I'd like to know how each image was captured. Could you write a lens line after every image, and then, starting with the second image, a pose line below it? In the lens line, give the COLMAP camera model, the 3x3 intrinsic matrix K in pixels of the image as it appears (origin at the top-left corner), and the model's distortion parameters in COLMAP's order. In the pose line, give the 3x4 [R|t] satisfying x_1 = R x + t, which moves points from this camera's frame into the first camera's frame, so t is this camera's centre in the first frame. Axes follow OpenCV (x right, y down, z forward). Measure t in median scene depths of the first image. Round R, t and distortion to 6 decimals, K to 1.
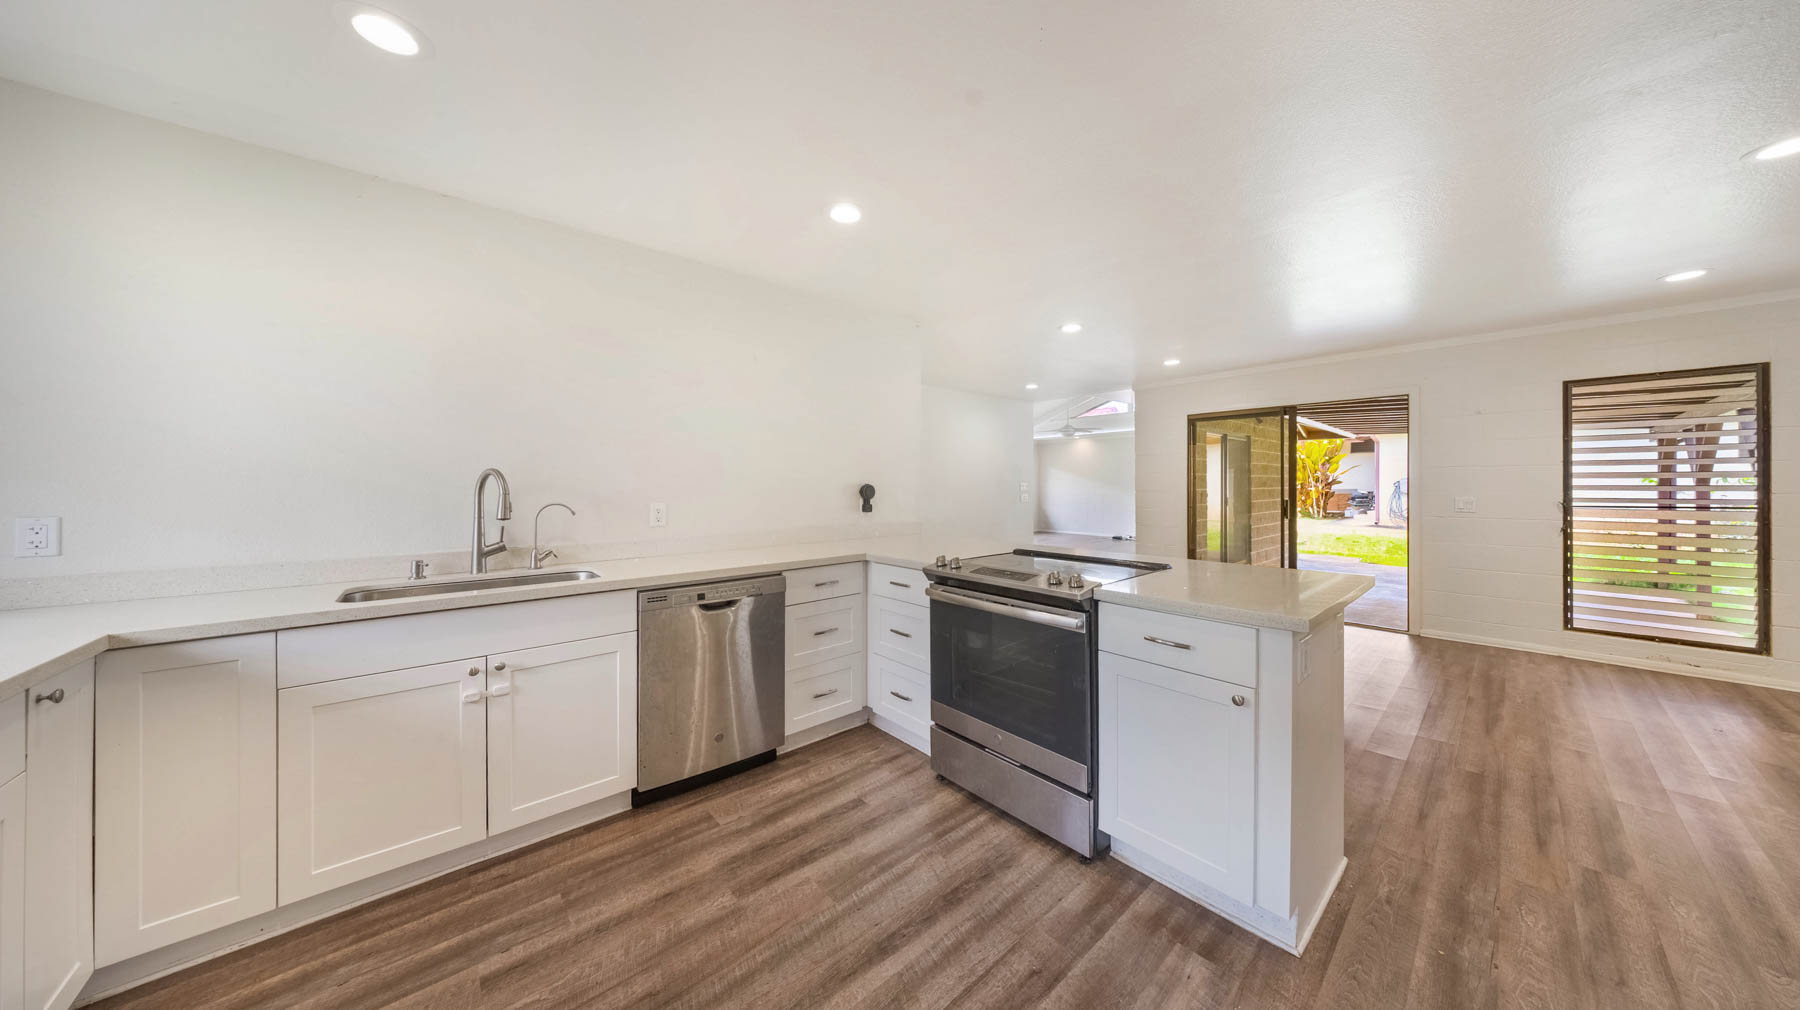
lens RADIAL K [[542.2, 0, 905.2], [0, 542.2, 490.7], [0, 0, 1]] dist [-0.000350, -0.000024]
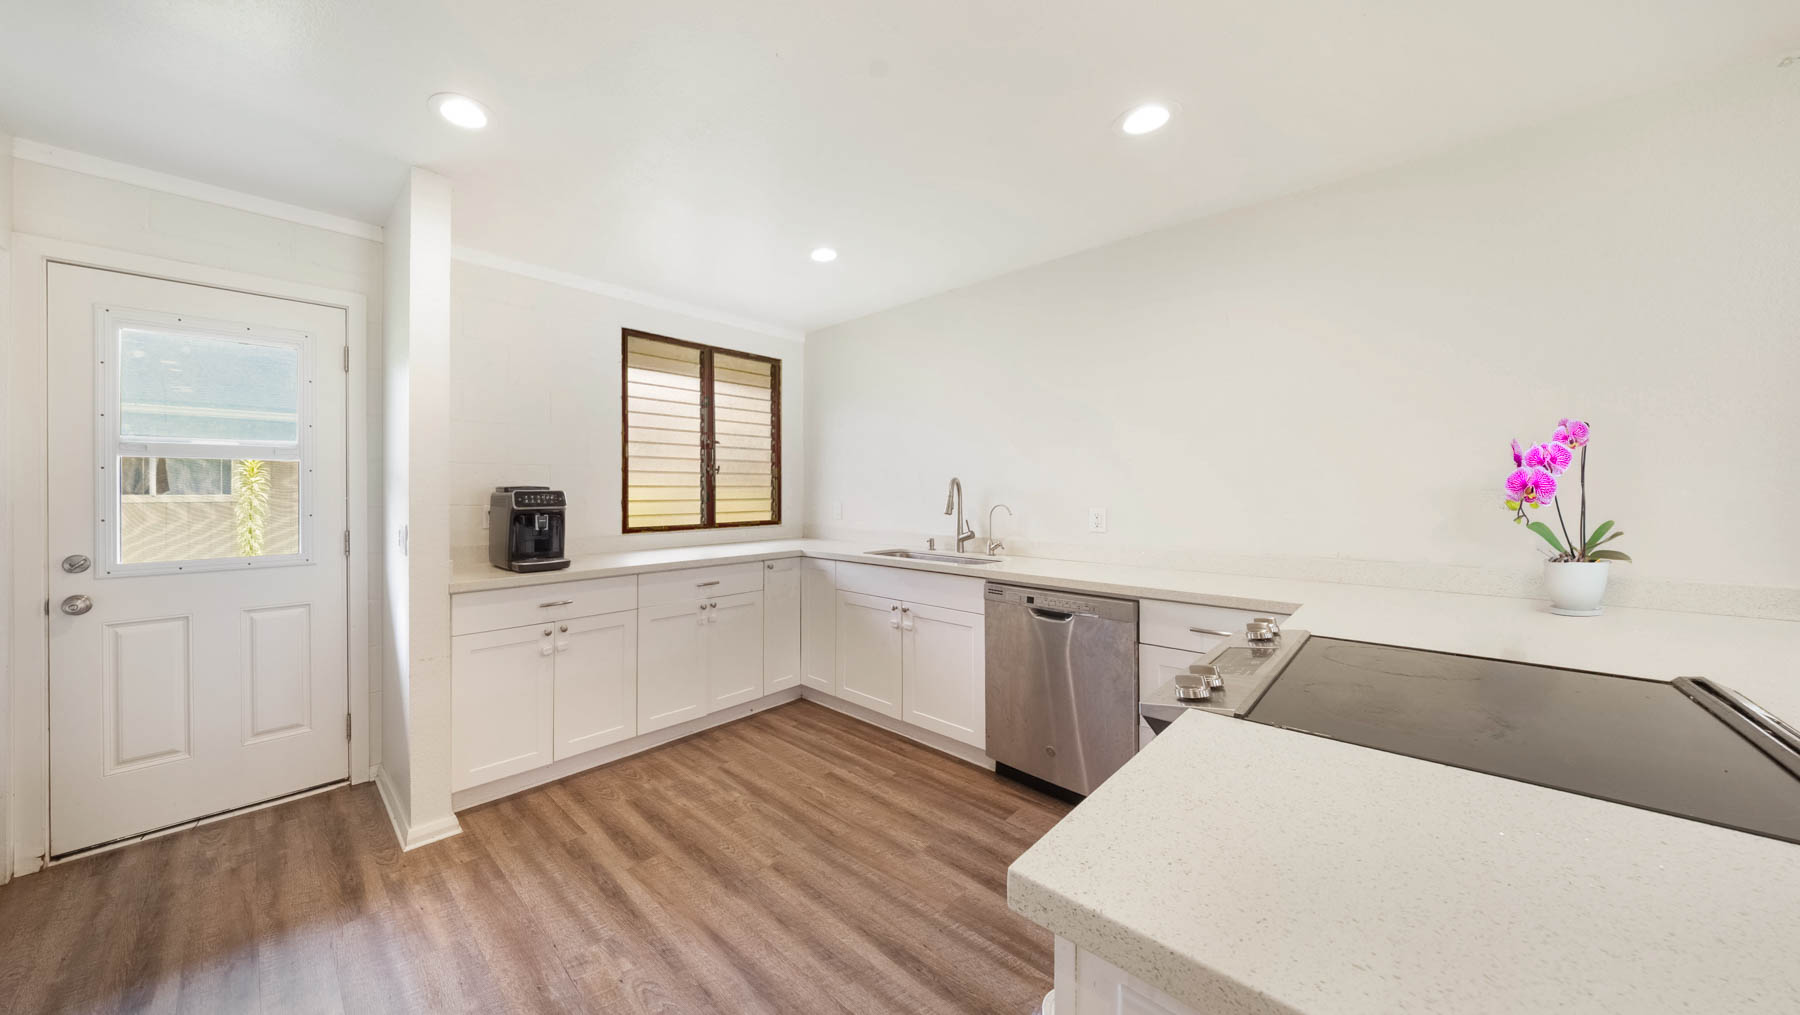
lens RADIAL K [[603.2, 0, 816.7], [0, 603.2, 488.4], [0, 0, 1]] dist [-0.001342, 0.000284]
pose [[0.046499, 0.001813, -0.998917, 0.907113], [-0.015783, 0.999875, 0.001080, -0.010156], [0.998794, 0.015716, 0.046522, 0.670211]]
